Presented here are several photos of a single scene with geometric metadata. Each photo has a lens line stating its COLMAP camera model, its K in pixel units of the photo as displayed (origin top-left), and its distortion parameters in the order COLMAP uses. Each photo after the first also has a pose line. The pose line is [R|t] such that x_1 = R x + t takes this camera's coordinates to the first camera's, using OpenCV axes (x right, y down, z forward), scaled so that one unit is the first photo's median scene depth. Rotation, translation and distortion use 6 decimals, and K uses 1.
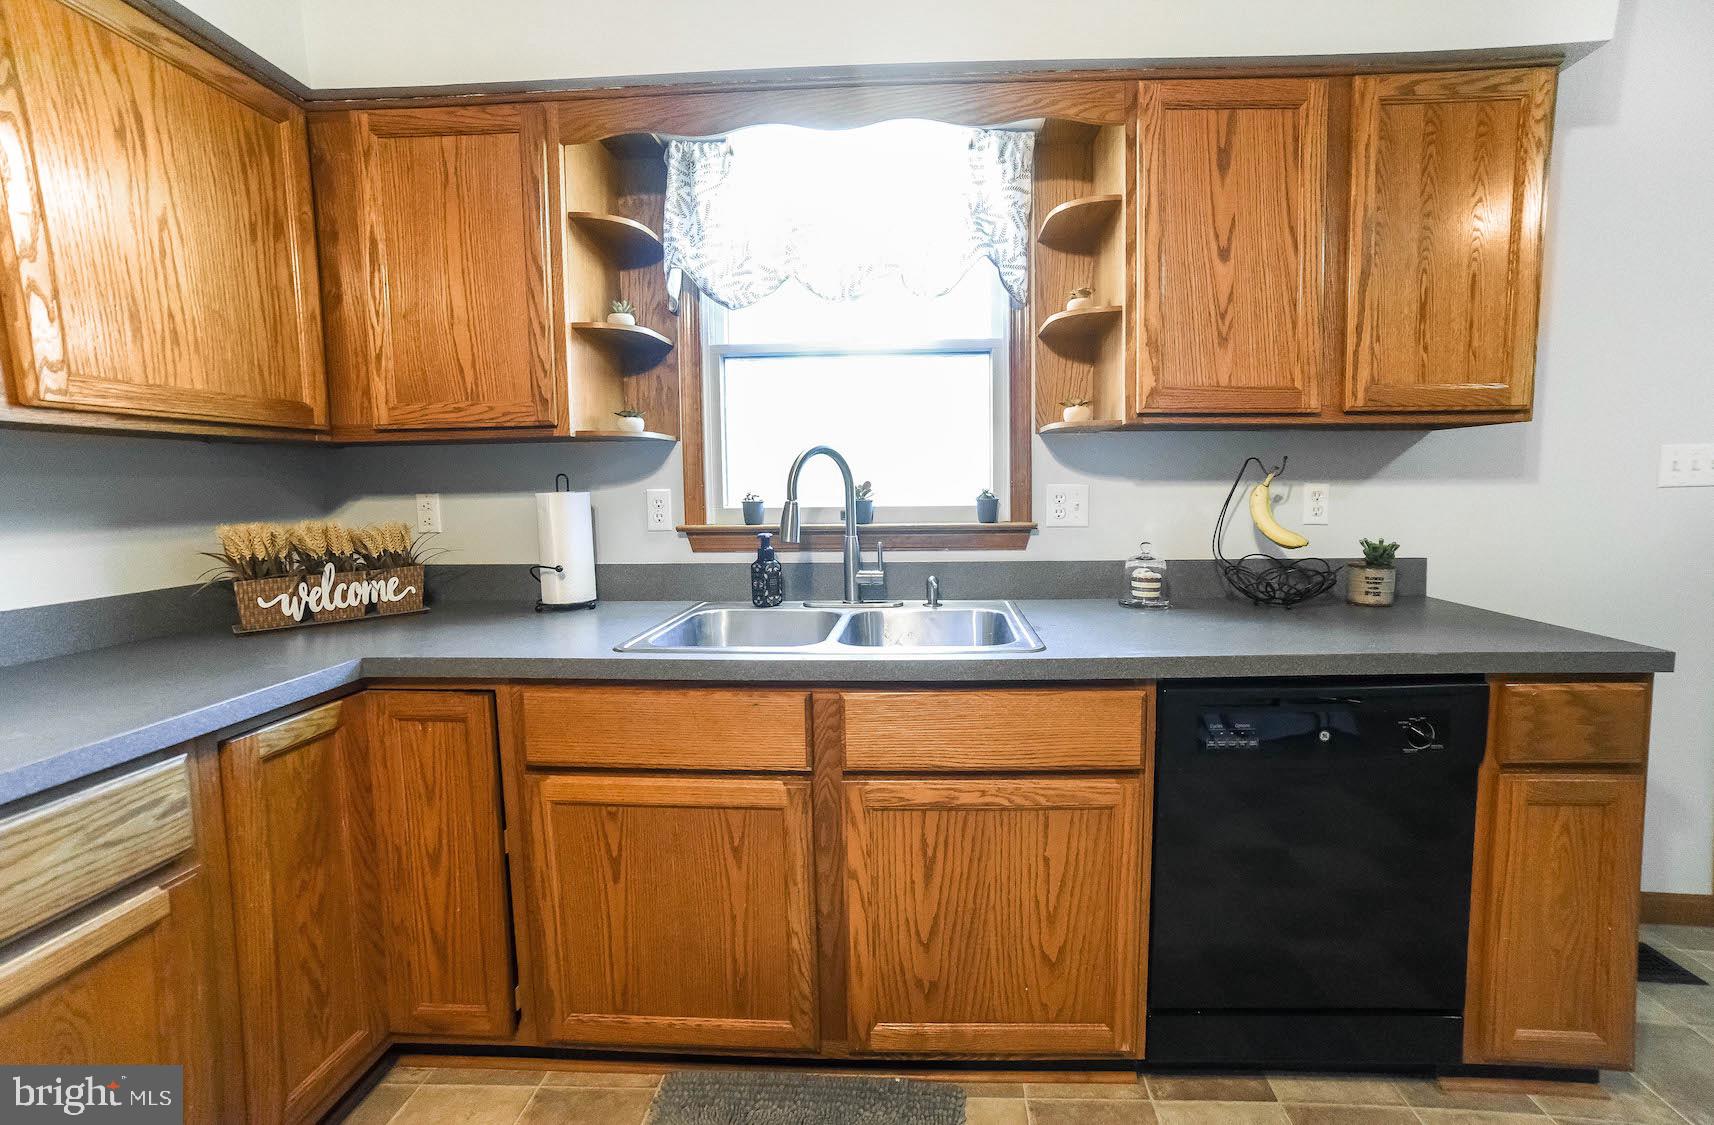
lens RADIAL K [[710.4, 0, 908.0], [0, 710.4, 539.0], [0, 0, 1]] dist [-0.070878, 0.037715]
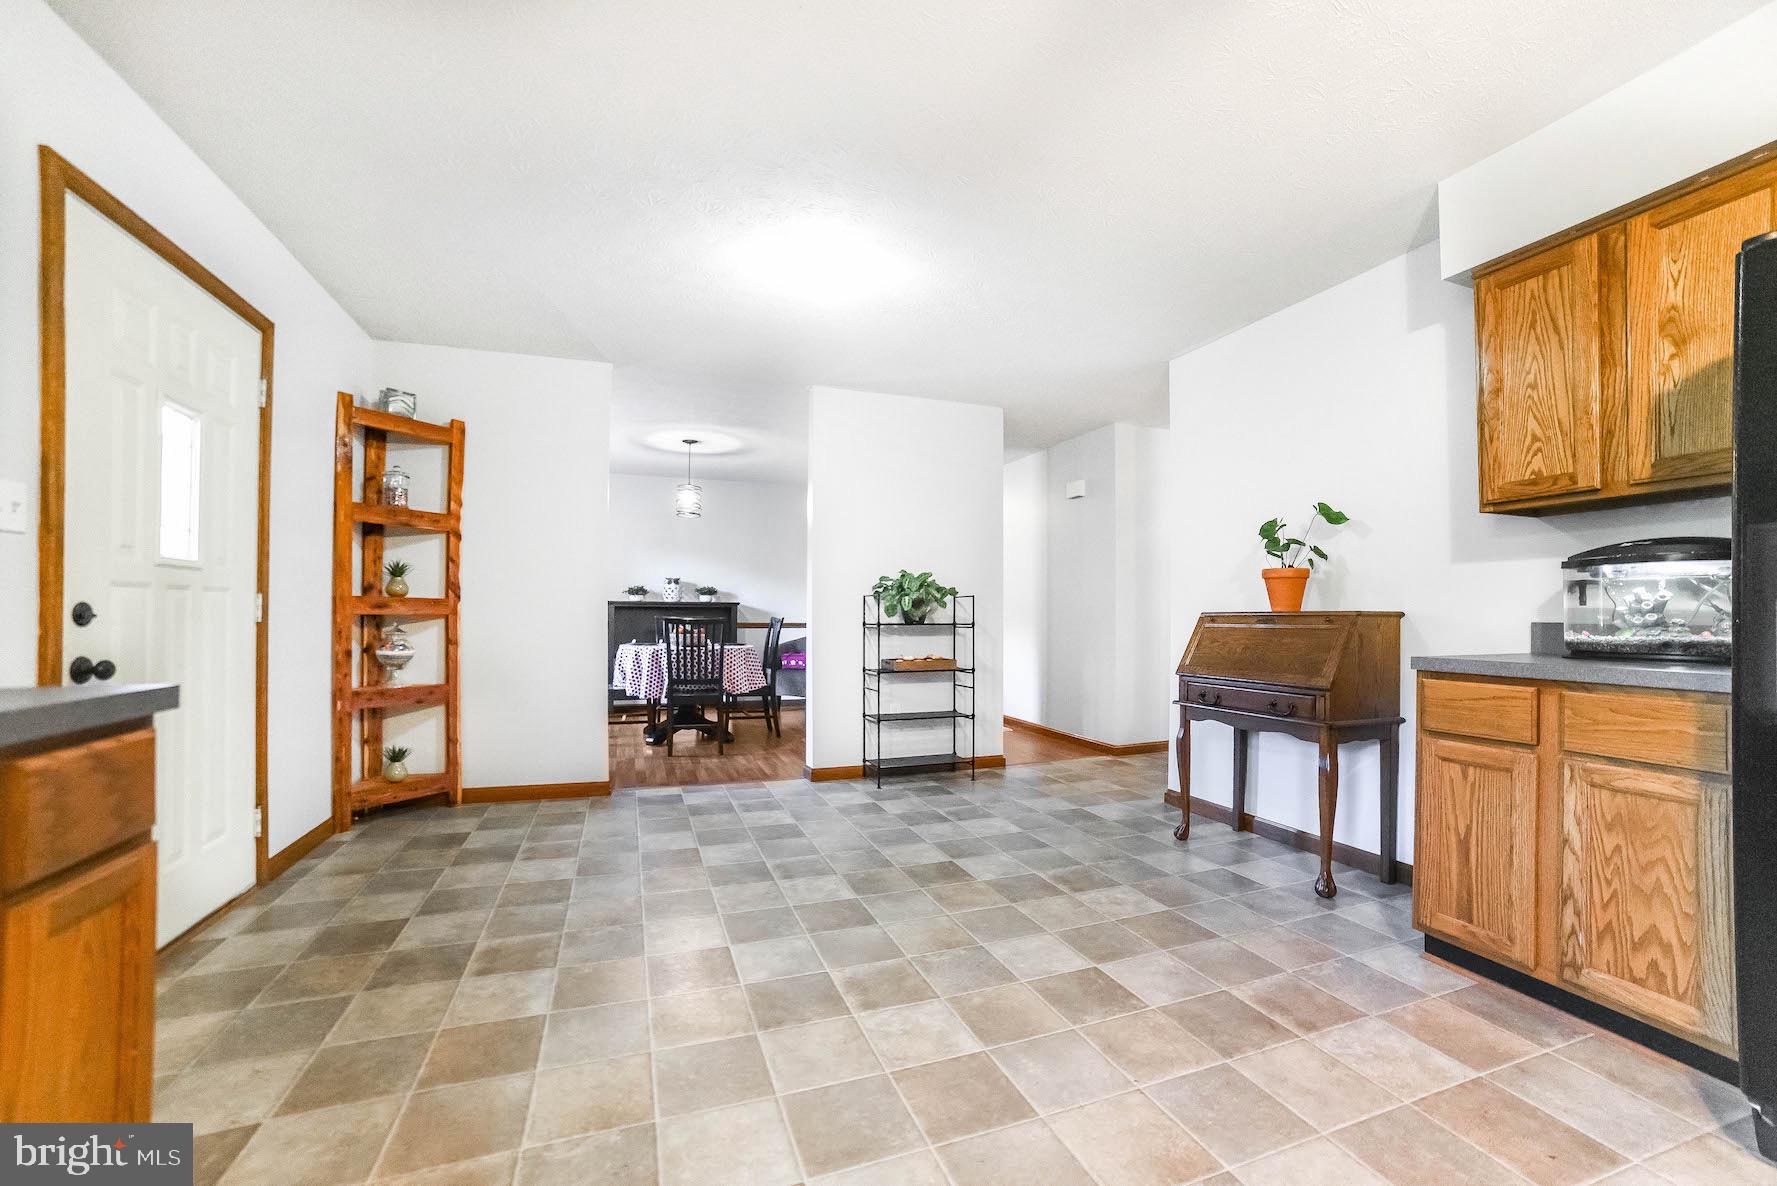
lens RADIAL K [[721.1, 0, 890.5], [0, 721.1, 607.3], [0, 0, 1]] dist [-0.092511, 0.034482]
pose [[-0.383531, 0.017890, 0.923355, -0.015730], [0.069530, 0.997534, 0.009553, 0.097002], [-0.920907, 0.067865, -0.383830, 0.396897]]
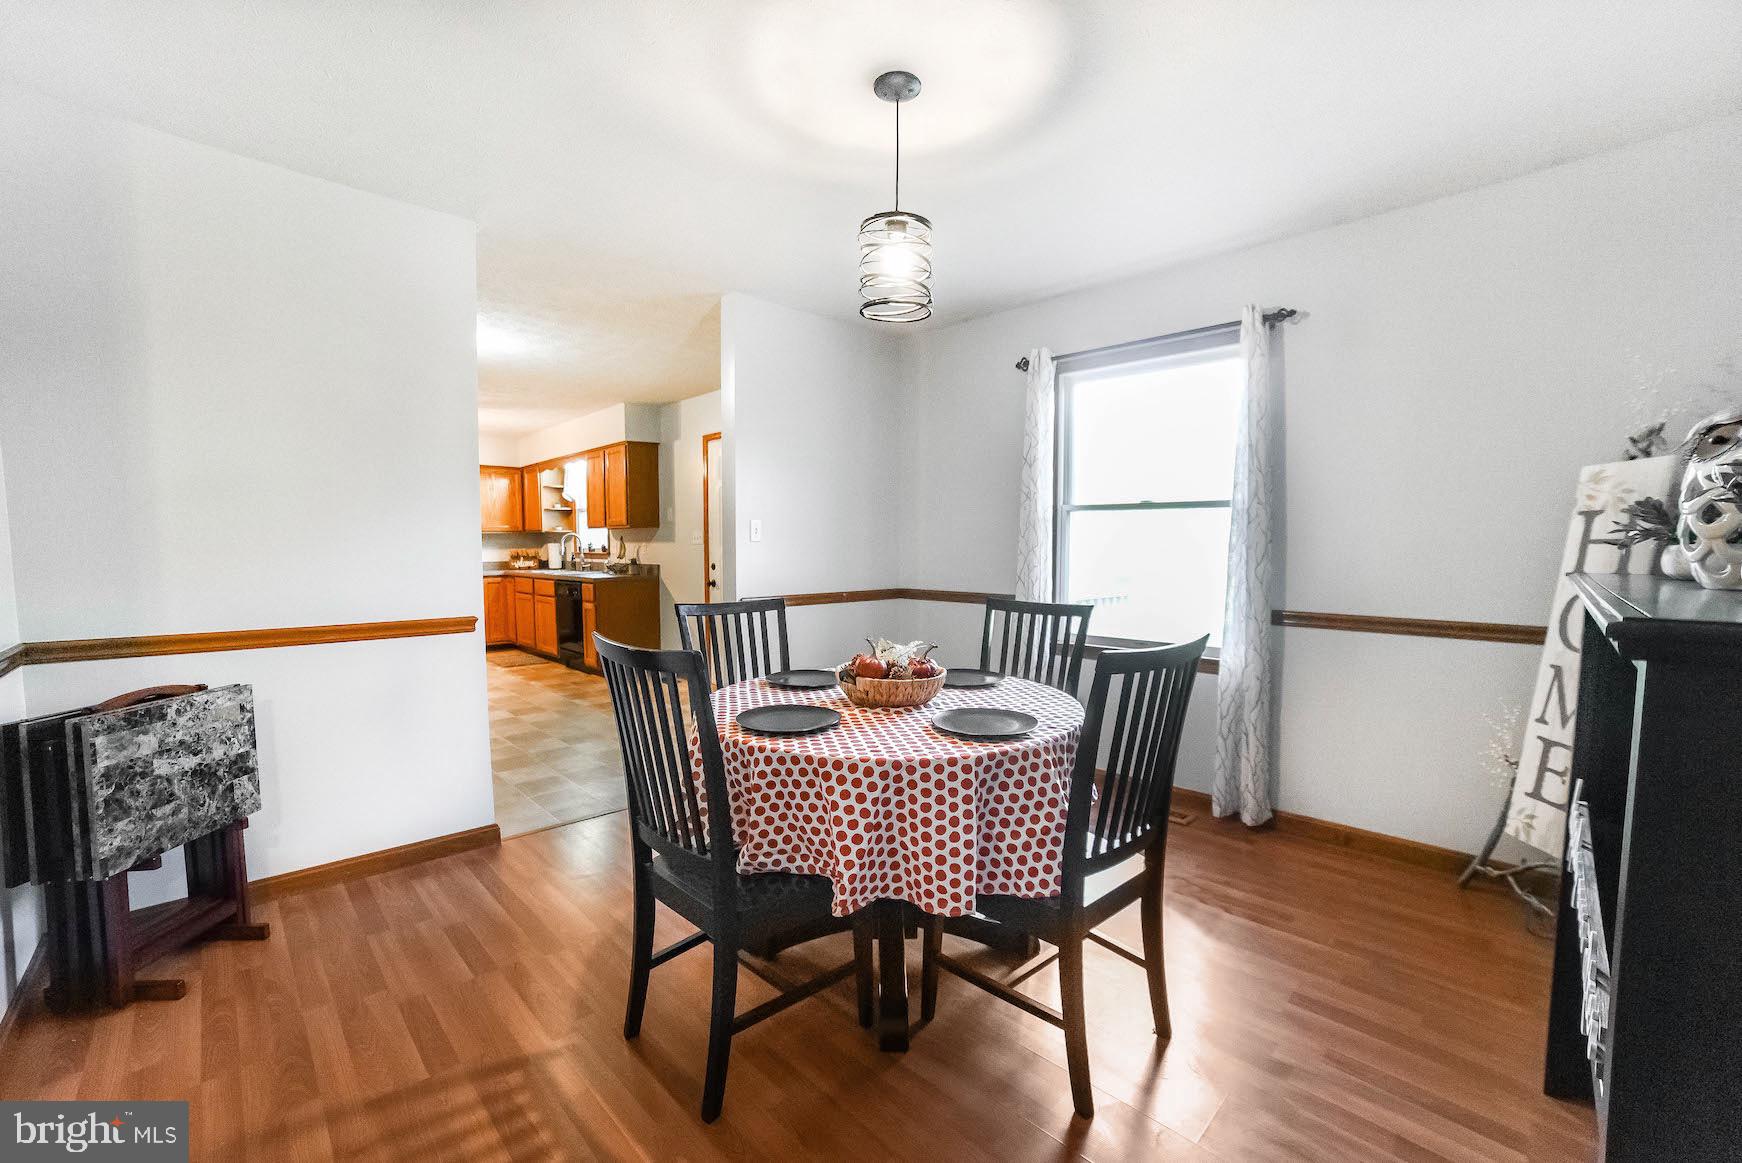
lens RADIAL K [[706.9, 0, 873.0], [0, 706.9, 595.5], [0, 0, 1]] dist [-0.092511, 0.034482]
pose [[0.729559, 0.061243, -0.681170, 4.751356], [-0.062983, 0.997767, 0.022250, 0.044557], [0.681012, 0.026670, 0.731787, -1.011298]]
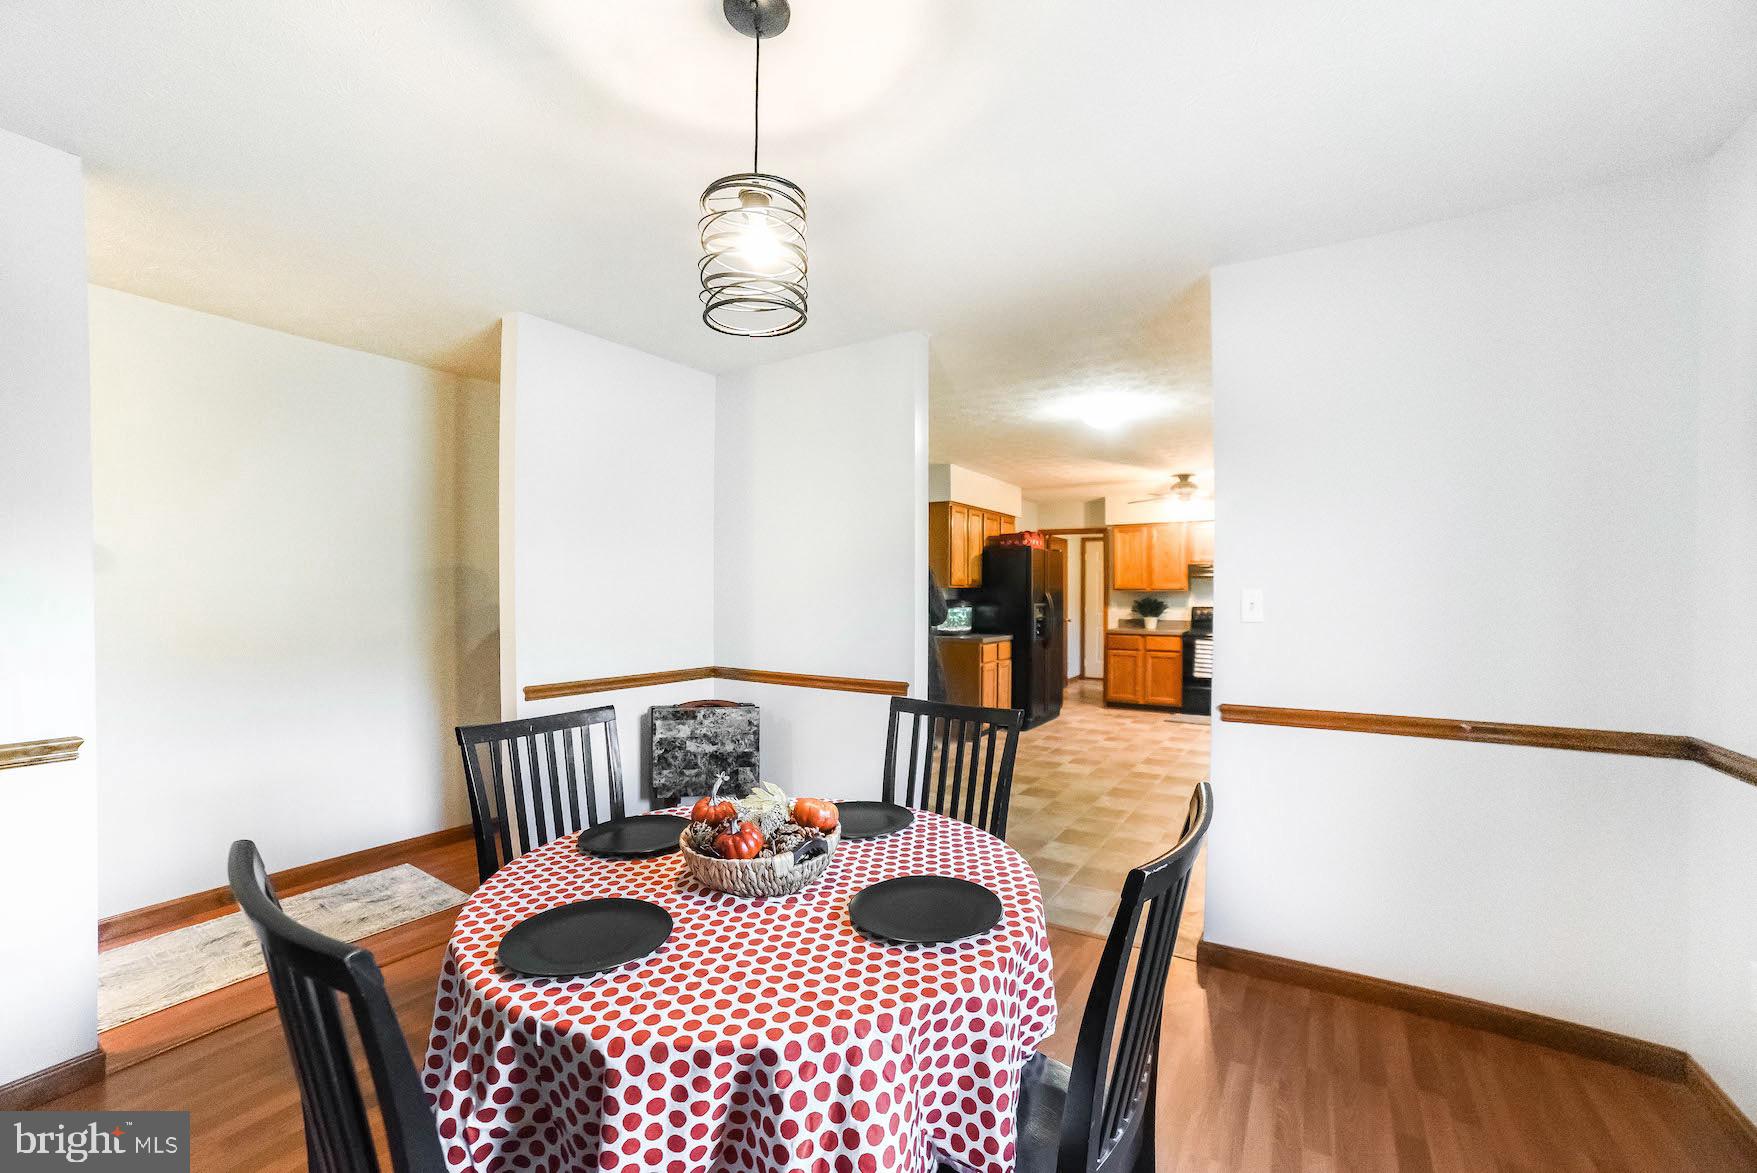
lens RADIAL K [[713.0, 0, 880.5], [0, 713.0, 600.6], [0, 0, 1]] dist [-0.092511, 0.034482]
pose [[-0.509690, 0.019181, -0.860144, 4.585003], [-0.062092, 0.996324, 0.059011, -0.141685], [0.858114, 0.083485, -0.506626, 0.495661]]
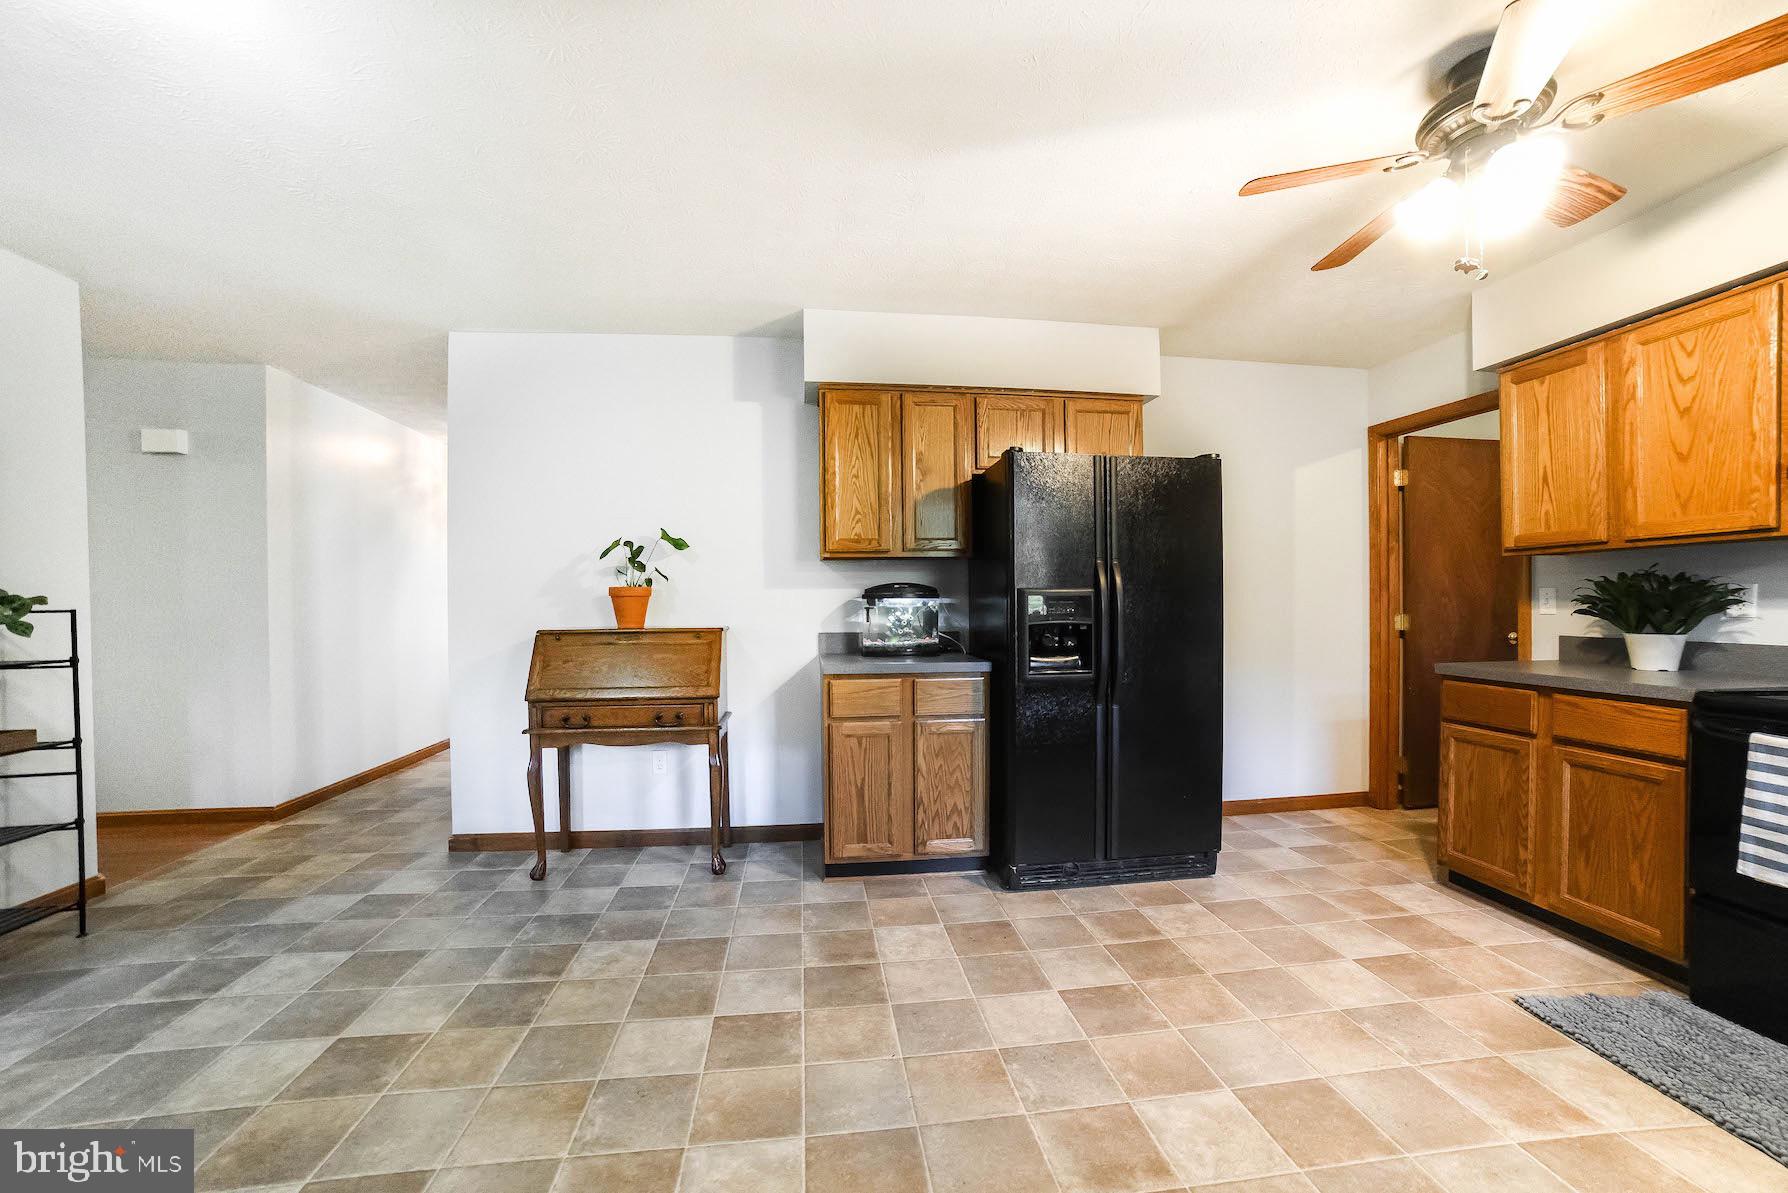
lens RADIAL K [[723.7, 0, 895.7], [0, 723.7, 612.6], [0, 0, 1]] dist [-0.084334, 0.033009]
pose [[-0.985133, 0.018601, -0.170785, 0.960990], [0.003061, 0.995864, 0.090807, -0.027700], [0.171768, 0.088934, -0.981115, 0.818230]]
